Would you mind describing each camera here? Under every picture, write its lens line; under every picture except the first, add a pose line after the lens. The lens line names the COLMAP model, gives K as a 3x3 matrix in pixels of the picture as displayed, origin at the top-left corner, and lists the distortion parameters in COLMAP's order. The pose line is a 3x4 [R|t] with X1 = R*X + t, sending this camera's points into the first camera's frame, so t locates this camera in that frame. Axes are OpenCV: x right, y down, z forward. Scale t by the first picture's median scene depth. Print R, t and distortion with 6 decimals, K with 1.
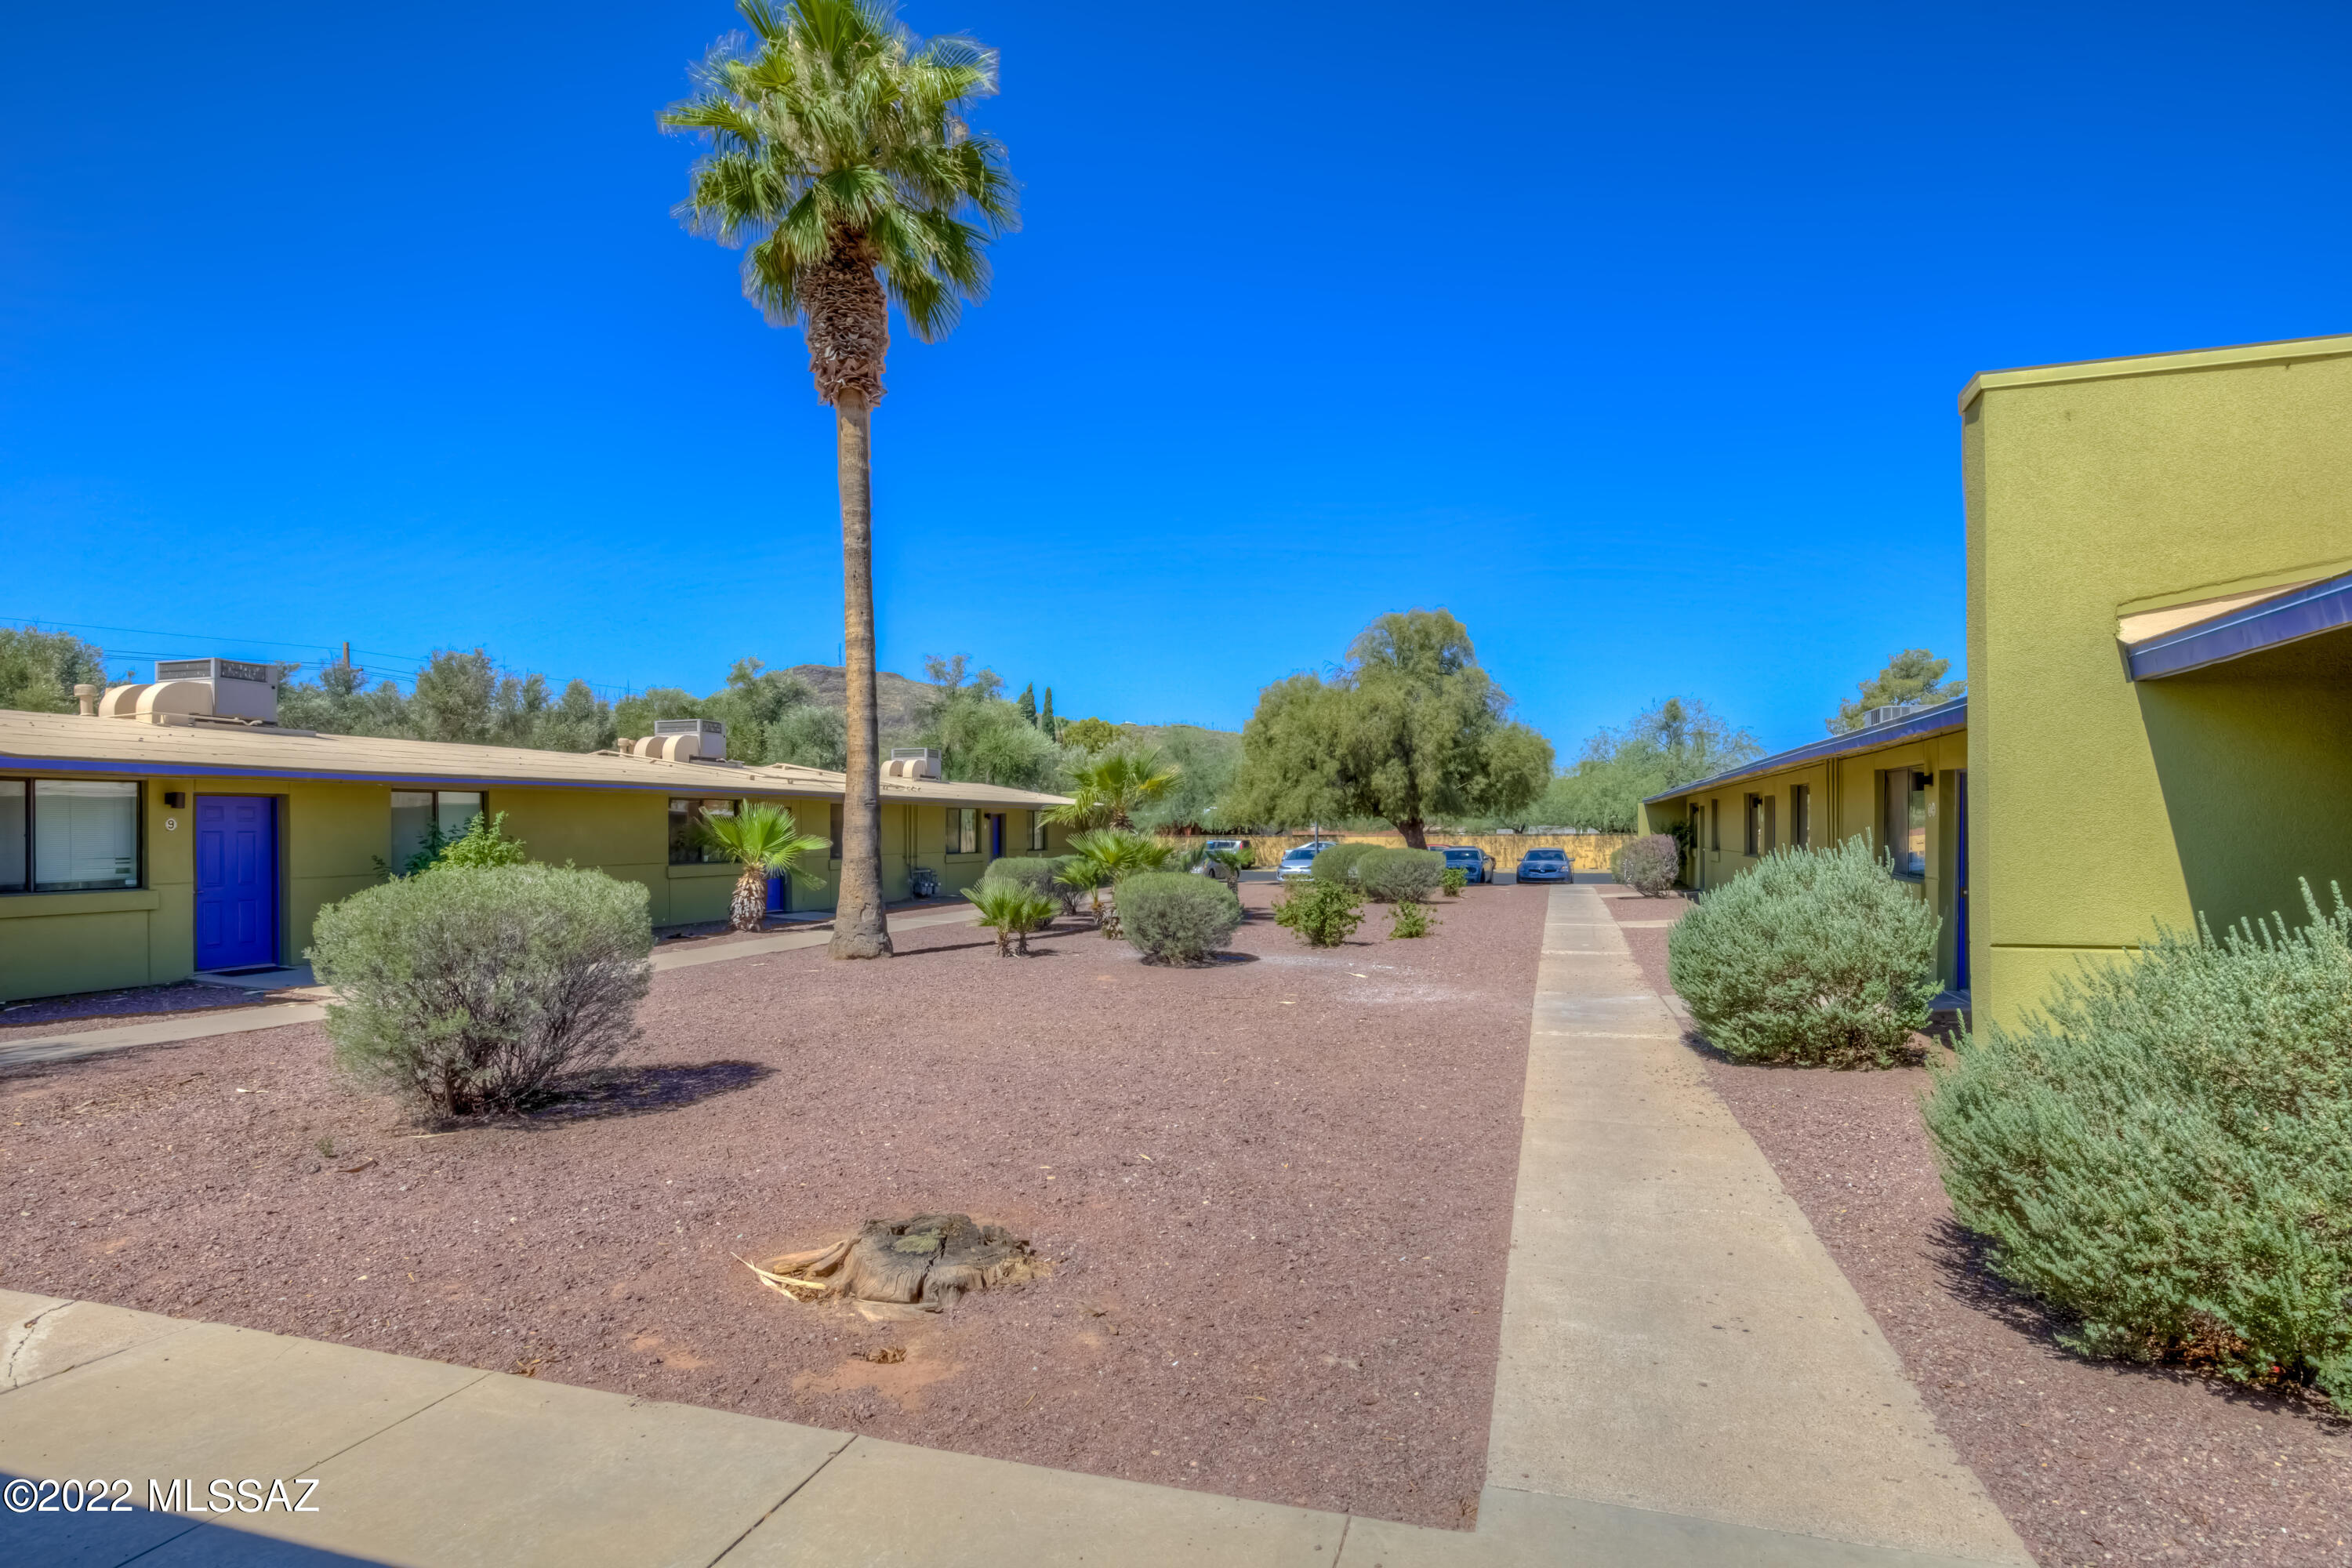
lens RADIAL K [[1119.8, 0, 1219.5], [0, 1119.8, 839.0], [0, 0, 1]] dist [0.001174, -0.000019]
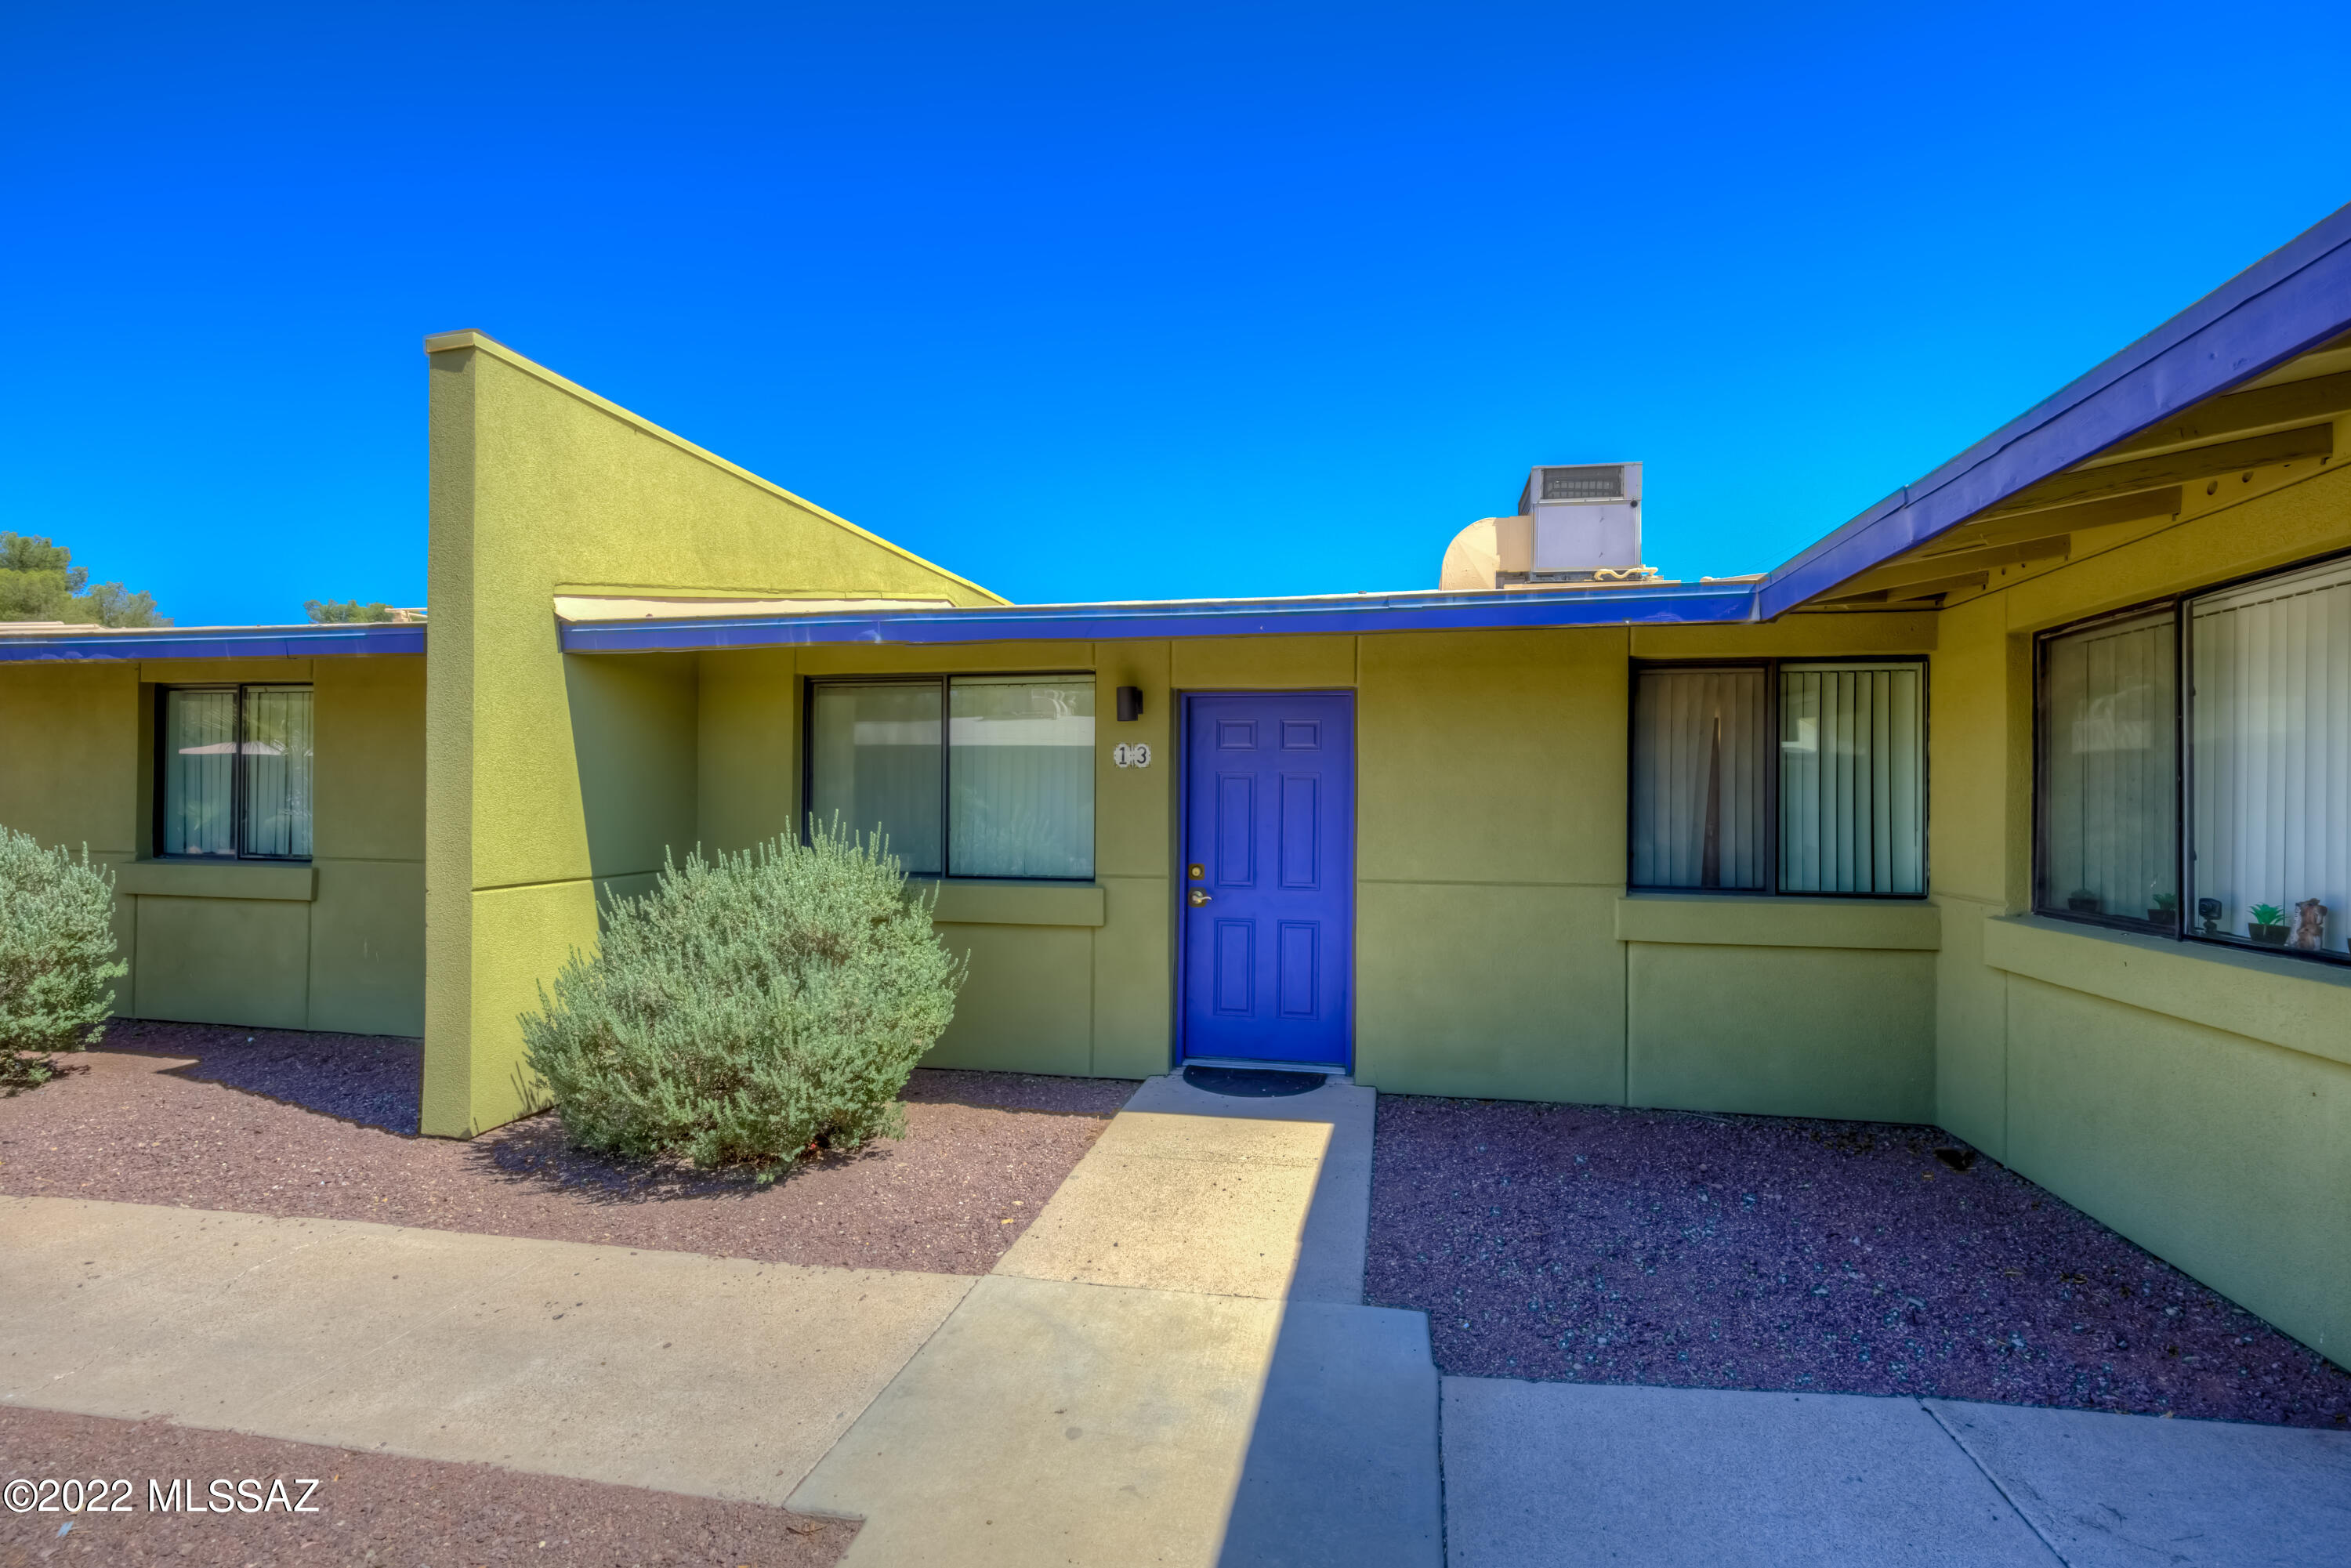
lens RADIAL K [[1114.4, 0, 1185.2], [0, 1114.4, 791.9], [0, 0, 1]] dist [0.000658, -0.000309]
pose [[-0.095668, 0.011186, 0.995350, -0.403254], [-0.000346, 0.999936, -0.011270, 0.017271], [-0.995413, -0.001422, -0.095658, 0.465069]]
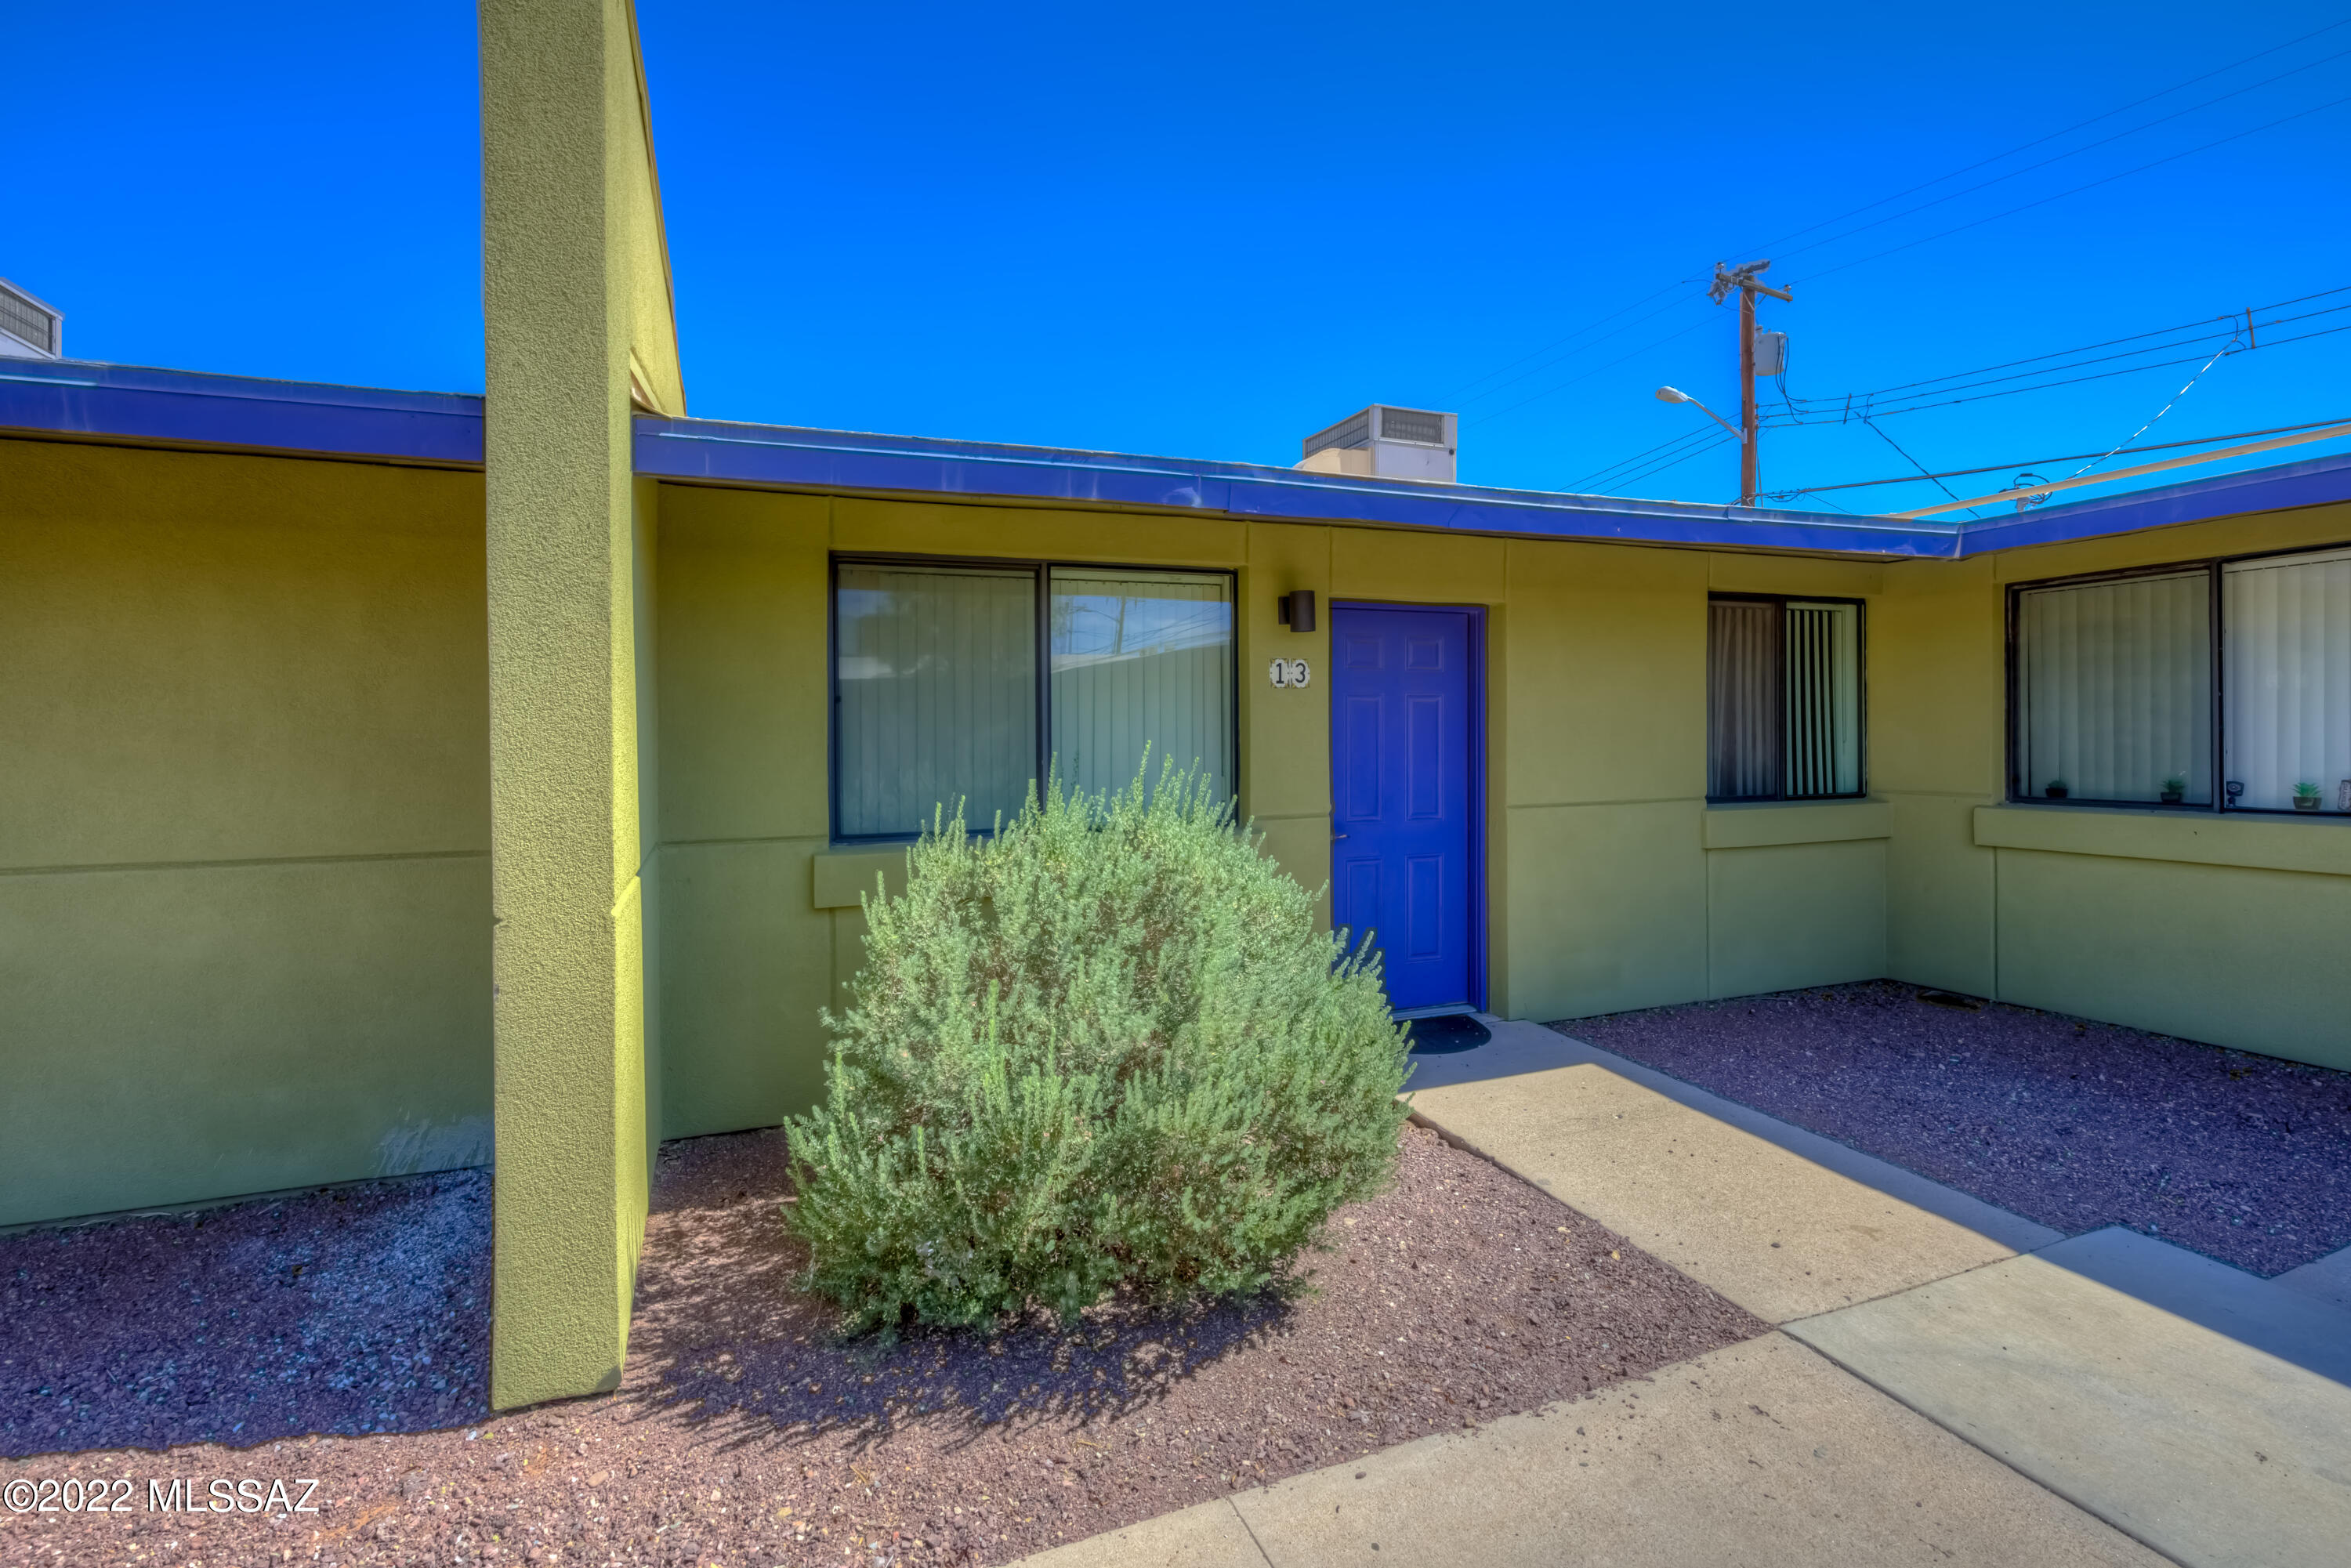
lens RADIAL K [[1078.6, 0, 1162.9], [0, 1078.6, 744.5], [0, 0, 1]] dist [0.000124, -0.000137]
pose [[-0.612424, 0.005261, 0.790512, 0.129106], [0.019801, 0.999766, 0.008686, 0.018414], [-0.790282, 0.020972, -0.612385, 1.144104]]
